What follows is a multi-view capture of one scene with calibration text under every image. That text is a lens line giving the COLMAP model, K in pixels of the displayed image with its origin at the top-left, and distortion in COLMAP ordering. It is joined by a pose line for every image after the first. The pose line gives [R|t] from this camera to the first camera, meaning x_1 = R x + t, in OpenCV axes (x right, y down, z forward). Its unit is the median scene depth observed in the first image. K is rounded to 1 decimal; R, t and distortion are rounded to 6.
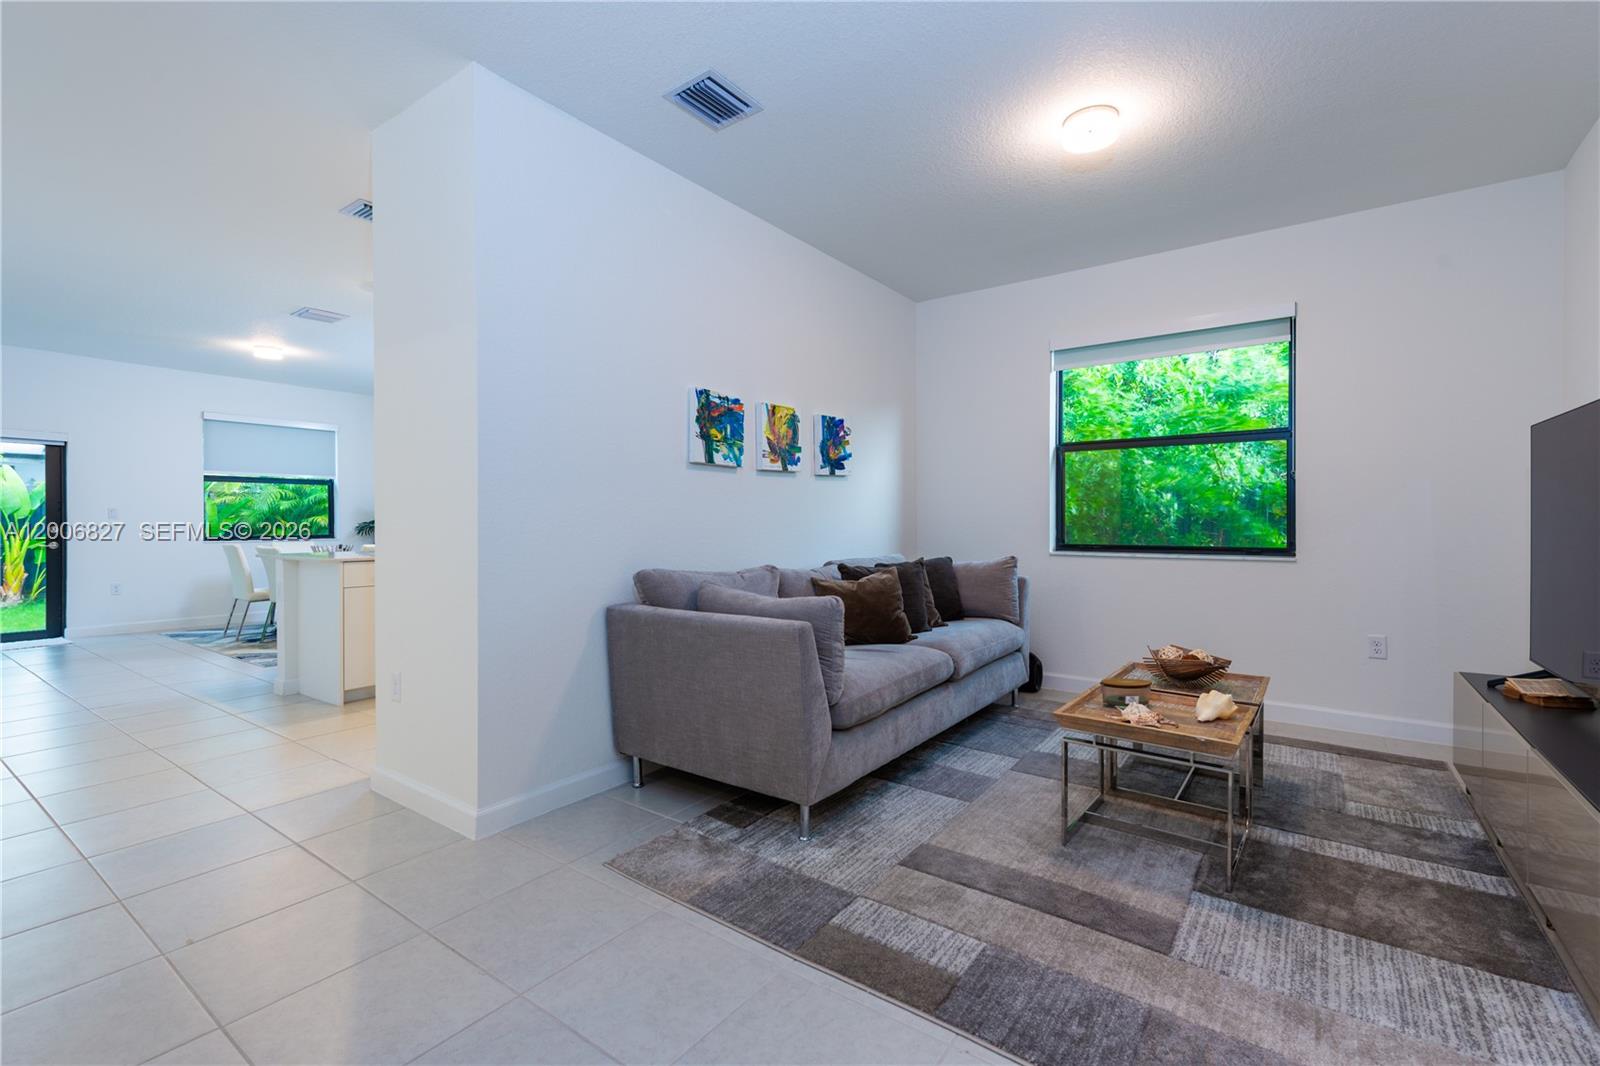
lens RADIAL K [[714.4, 0, 793.9], [0, 714.4, 533.2], [0, 0, 1]] dist [0.006865, 0.000006]
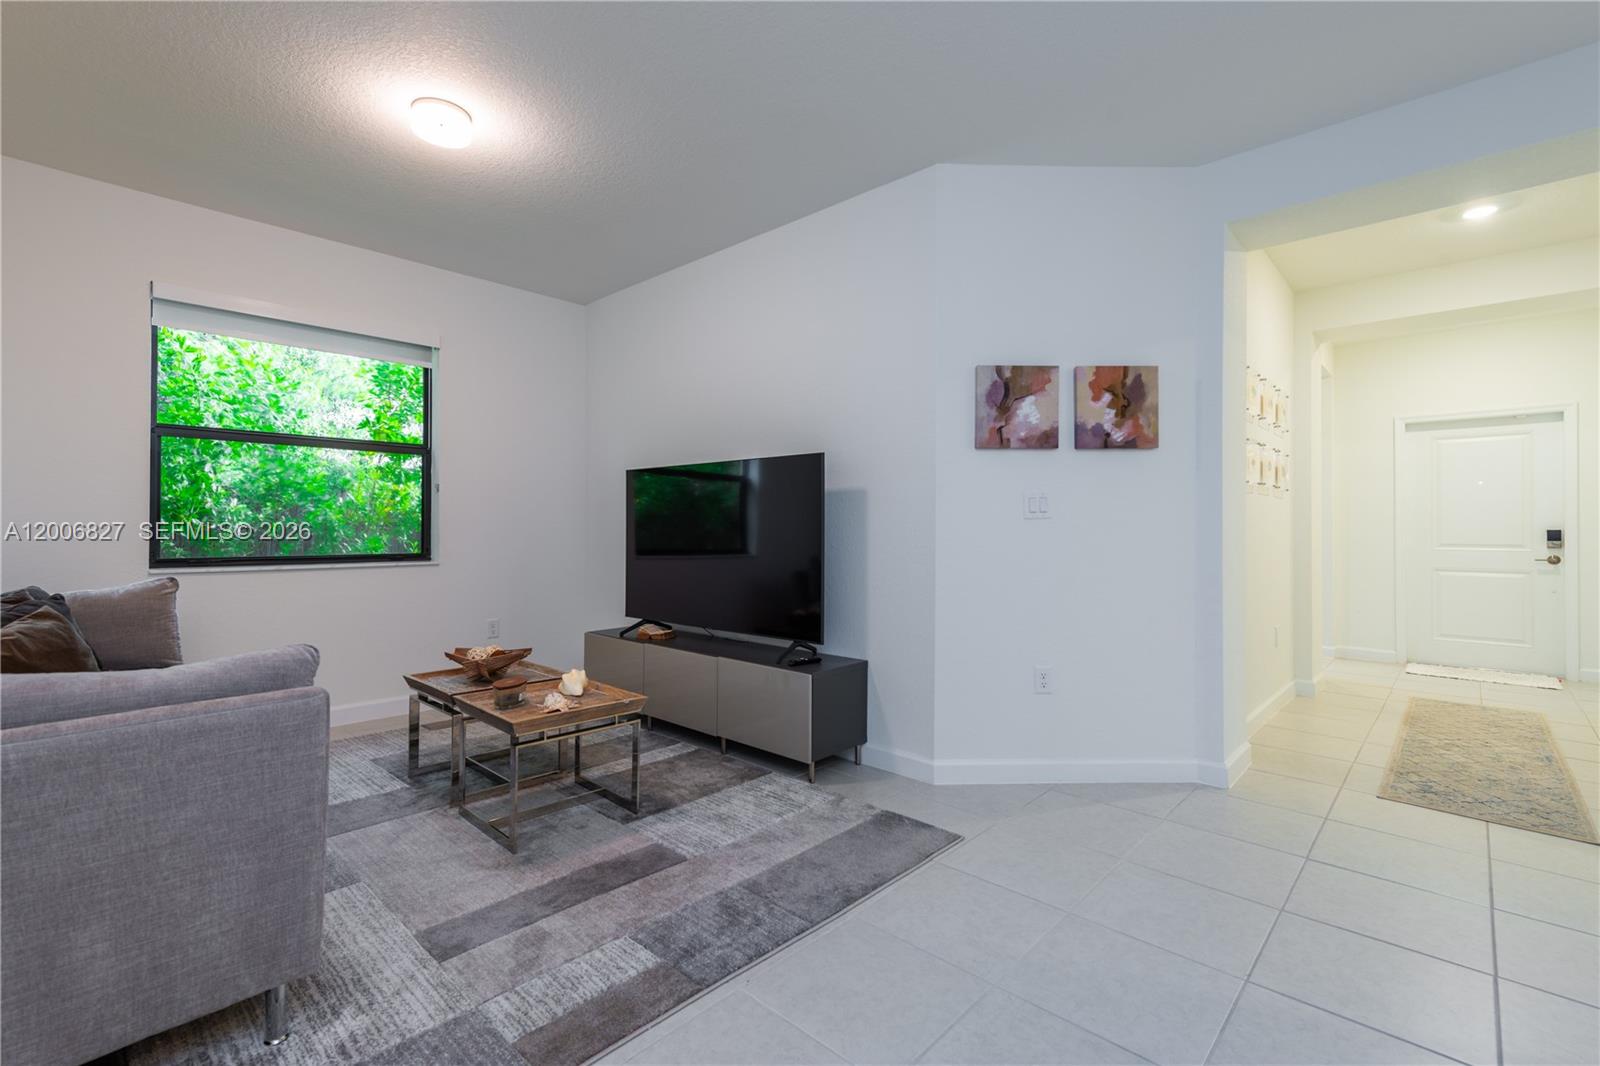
lens RADIAL K [[714.4, 0, 793.9], [0, 714.4, 533.2], [0, 0, 1]] dist [0.006865, 0.000006]
pose [[0.115596, -0.006174, 0.993277, -0.610590], [0.016736, 0.999851, 0.004267, -0.010312], [-0.993155, 0.016130, 0.115682, 0.522074]]
